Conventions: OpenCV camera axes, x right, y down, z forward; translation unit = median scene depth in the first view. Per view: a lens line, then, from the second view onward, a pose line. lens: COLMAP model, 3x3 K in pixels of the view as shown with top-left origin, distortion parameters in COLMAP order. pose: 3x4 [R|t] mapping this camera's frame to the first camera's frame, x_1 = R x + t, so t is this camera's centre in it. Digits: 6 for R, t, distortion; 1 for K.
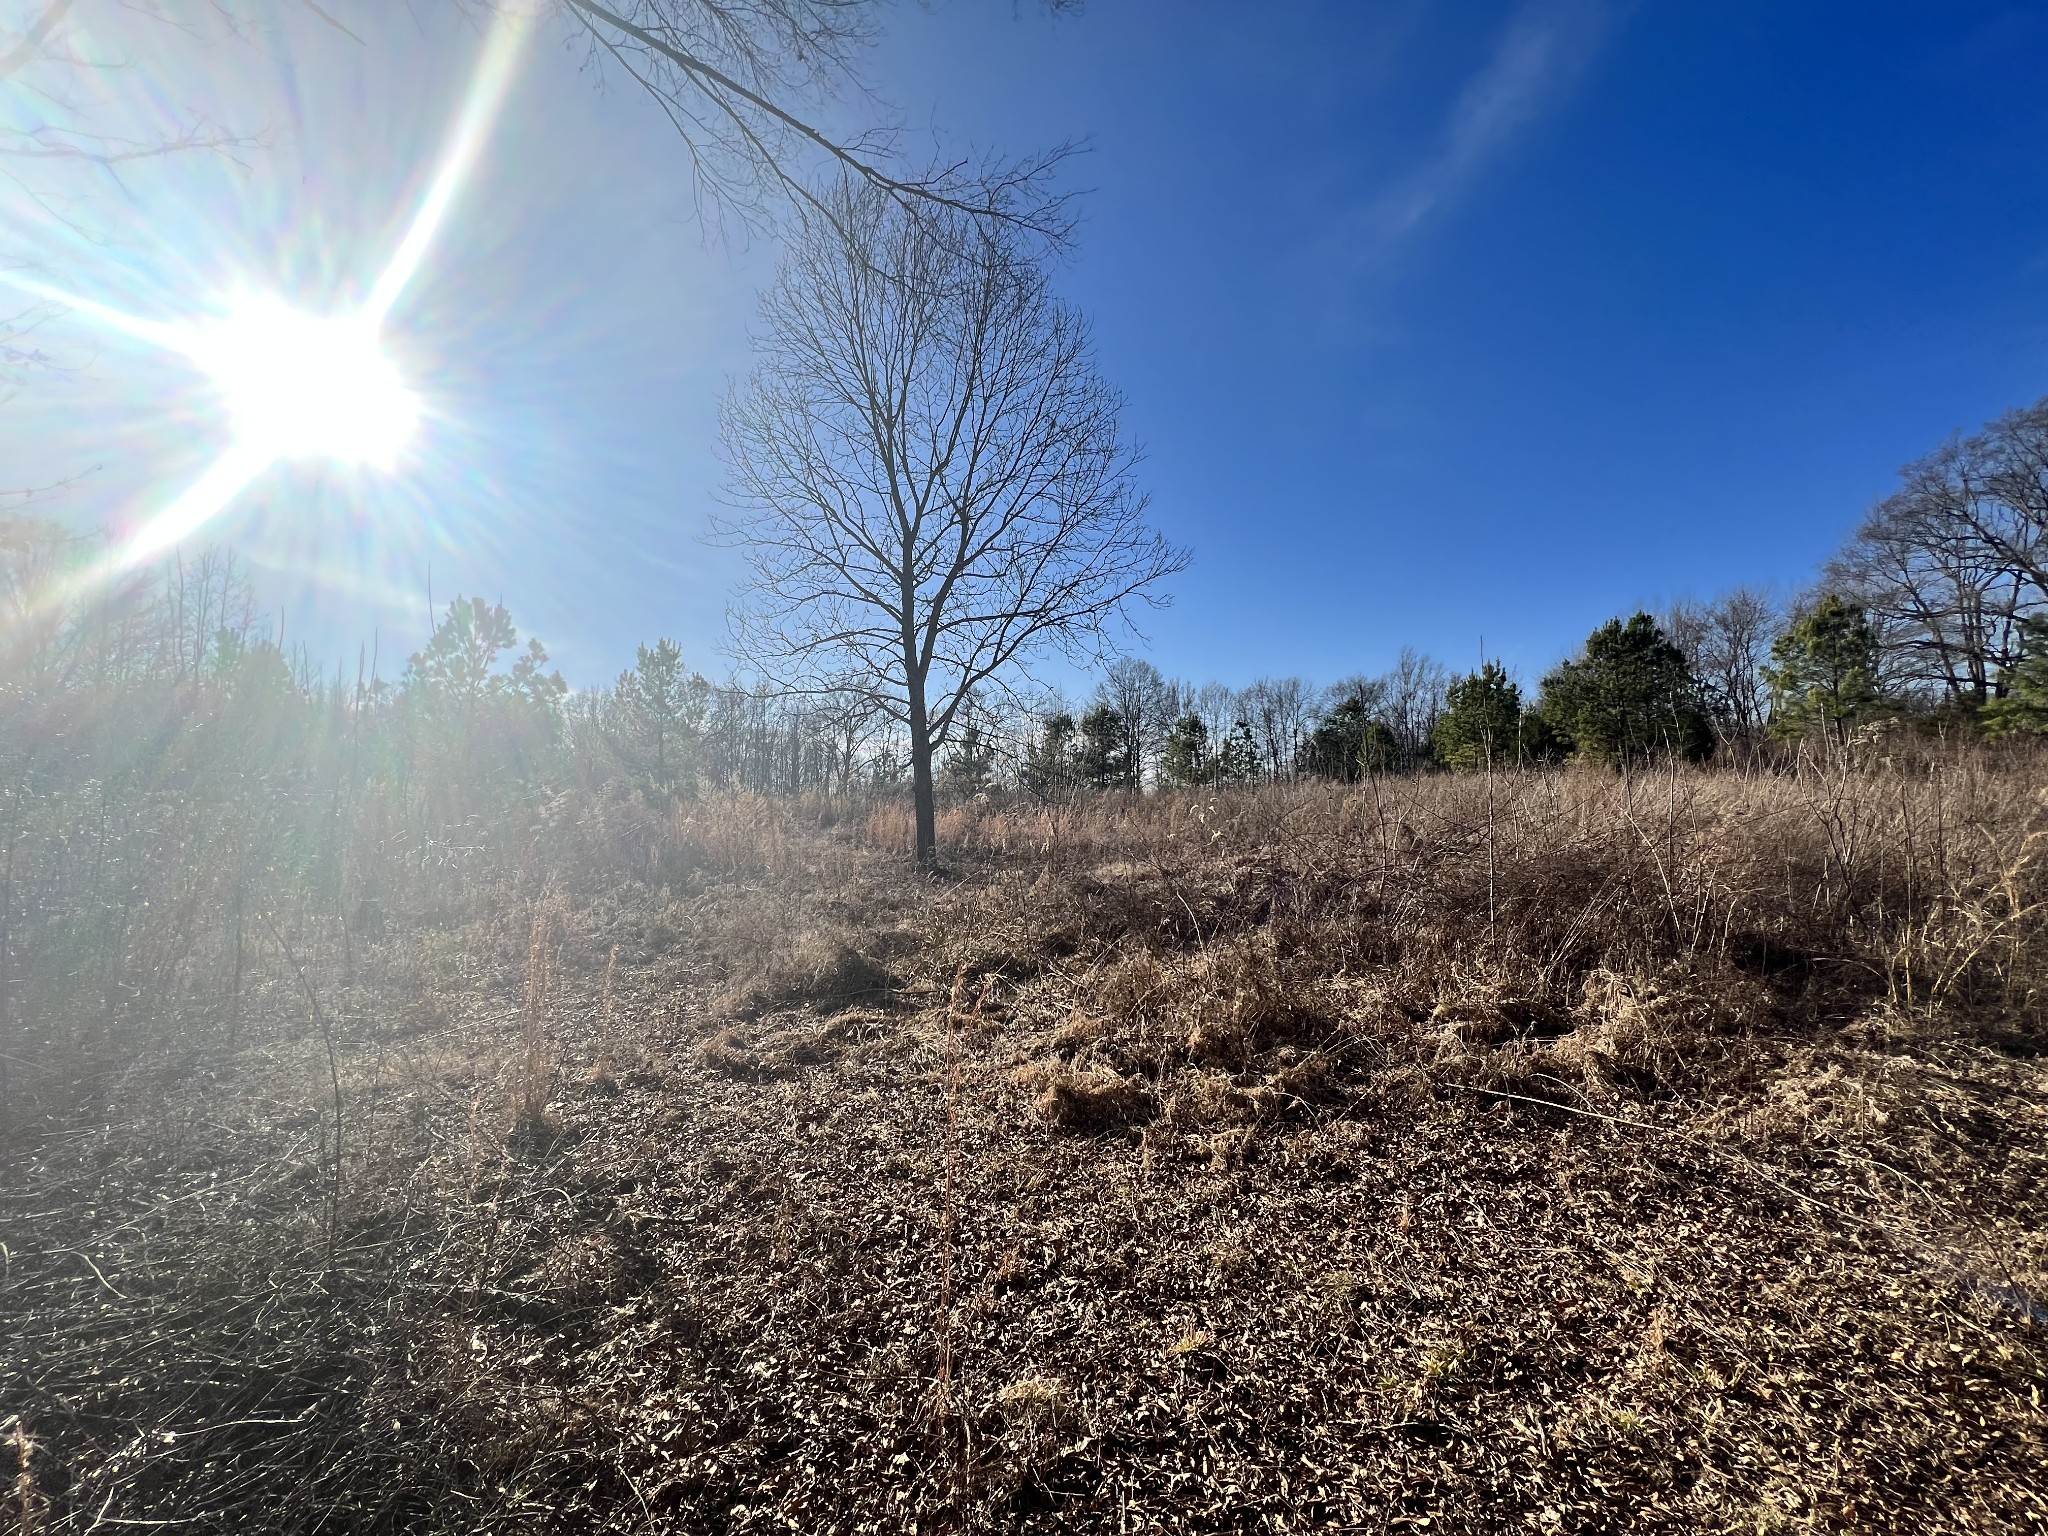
lens RADIAL K [[817.0, 0, 1017.3], [0, 817.0, 768.7], [0, 0, 1]] dist [-0.003151, 0.000677]
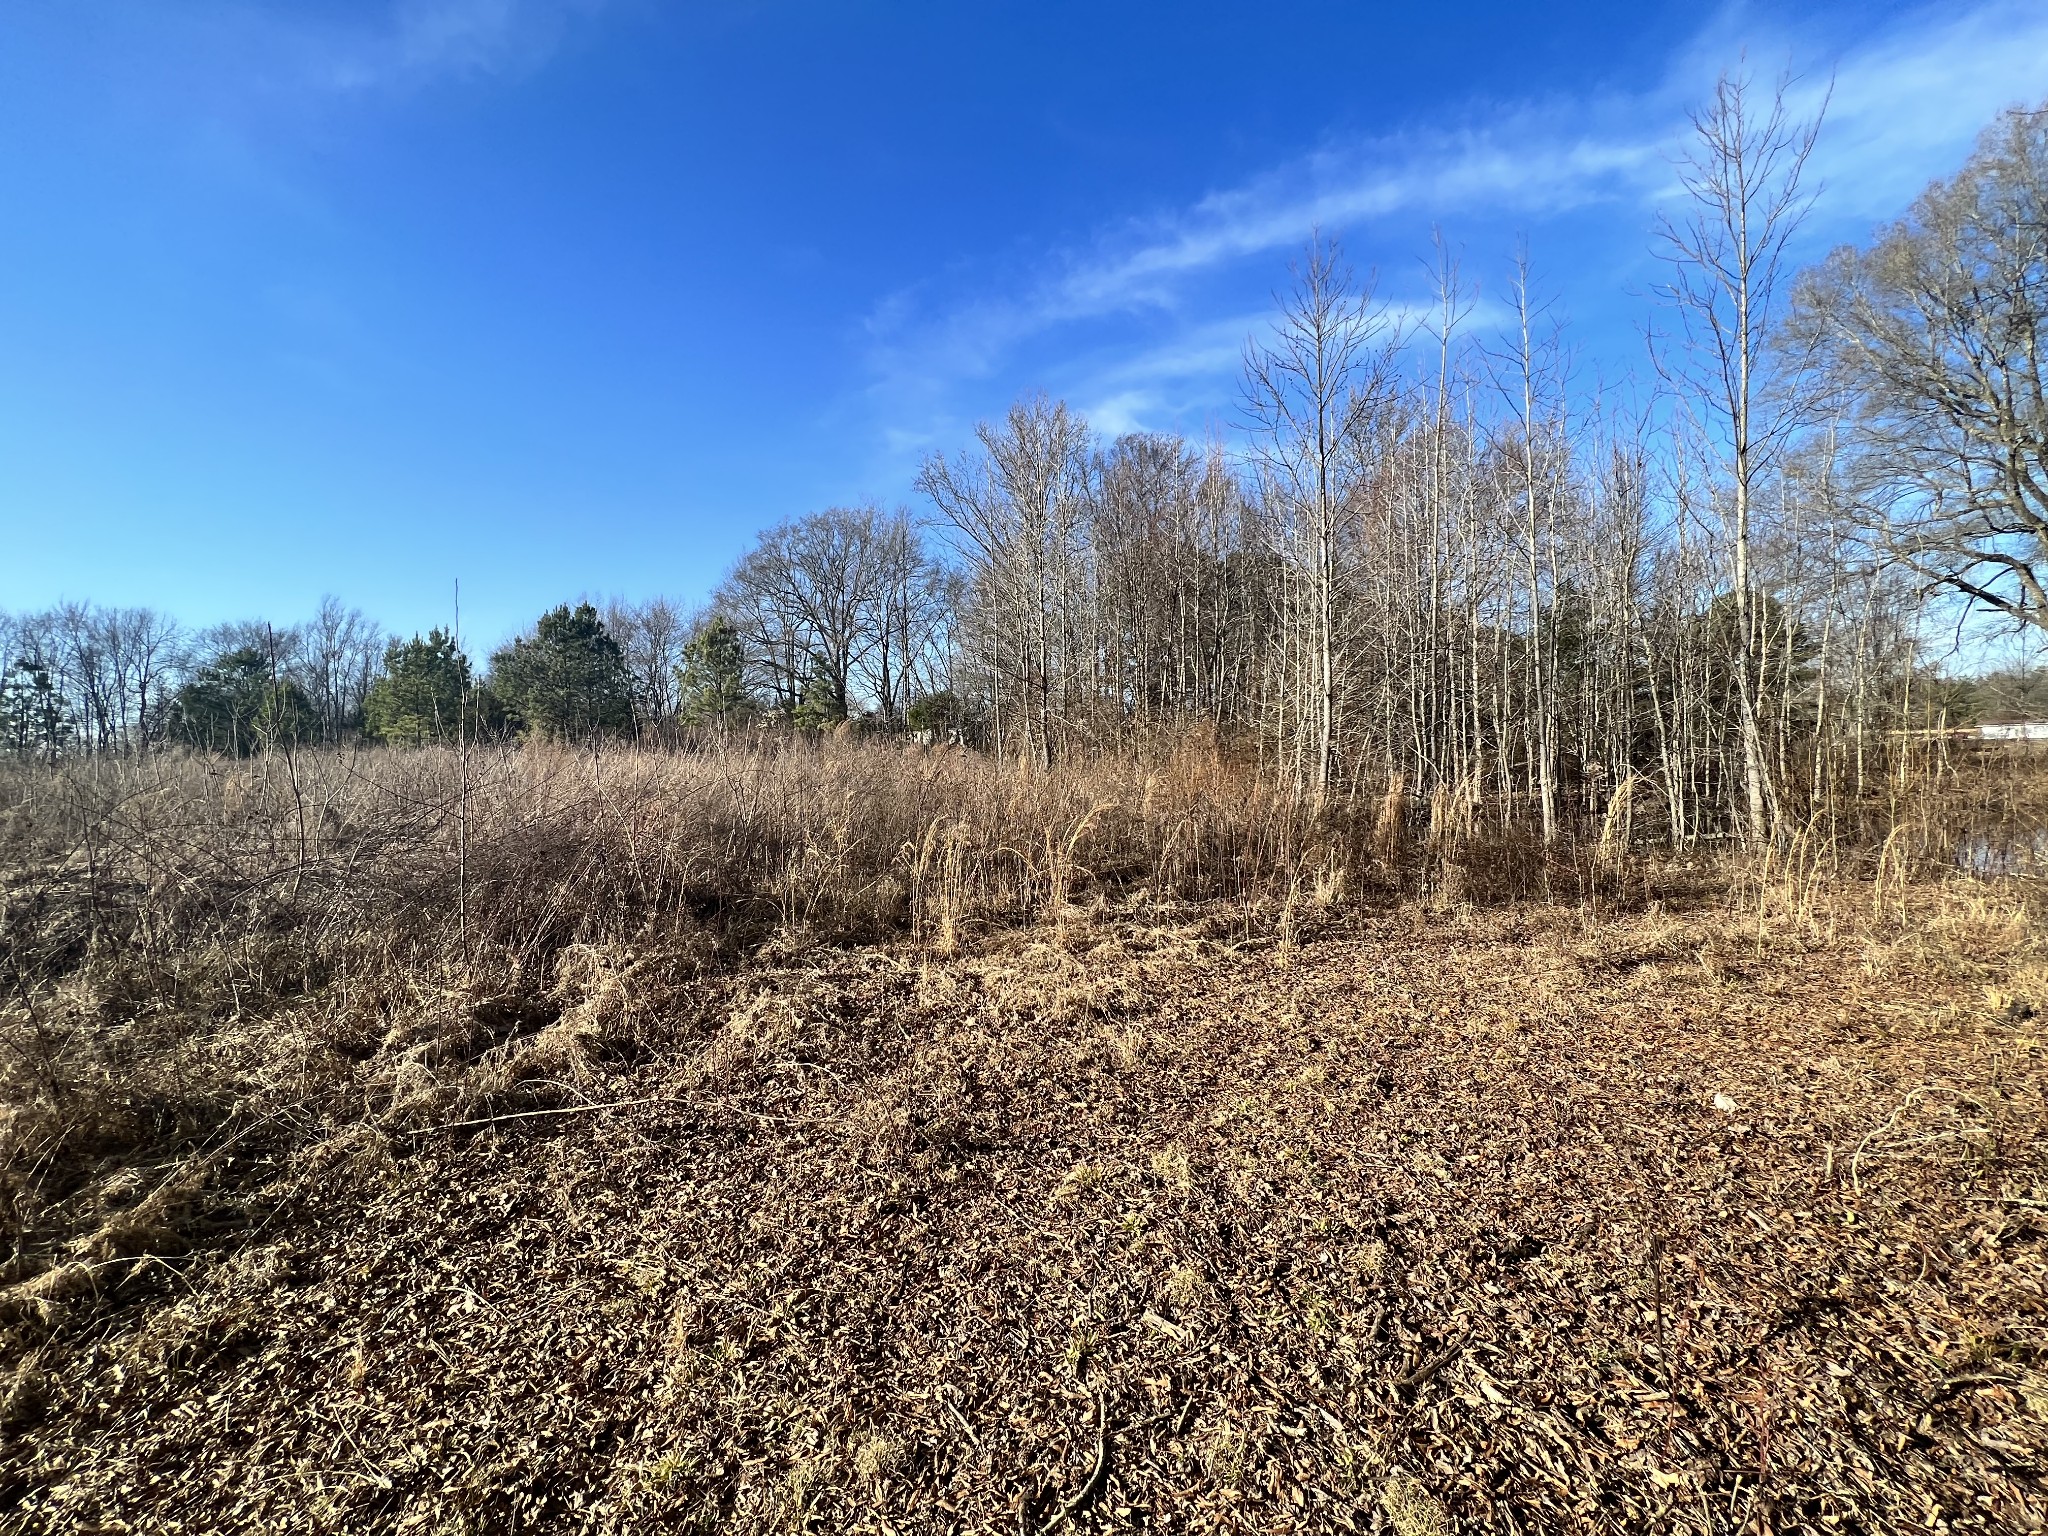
lens RADIAL K [[817.0, 0, 1024.6], [0, 817.0, 761.3], [0, 0, 1]] dist [-0.003151, 0.000677]
pose [[0.404940, 0.006212, 0.914322, 0.038916], [-0.023597, 0.999715, 0.003659, 0.010500], [-0.914039, -0.023057, 0.404971, 0.124448]]
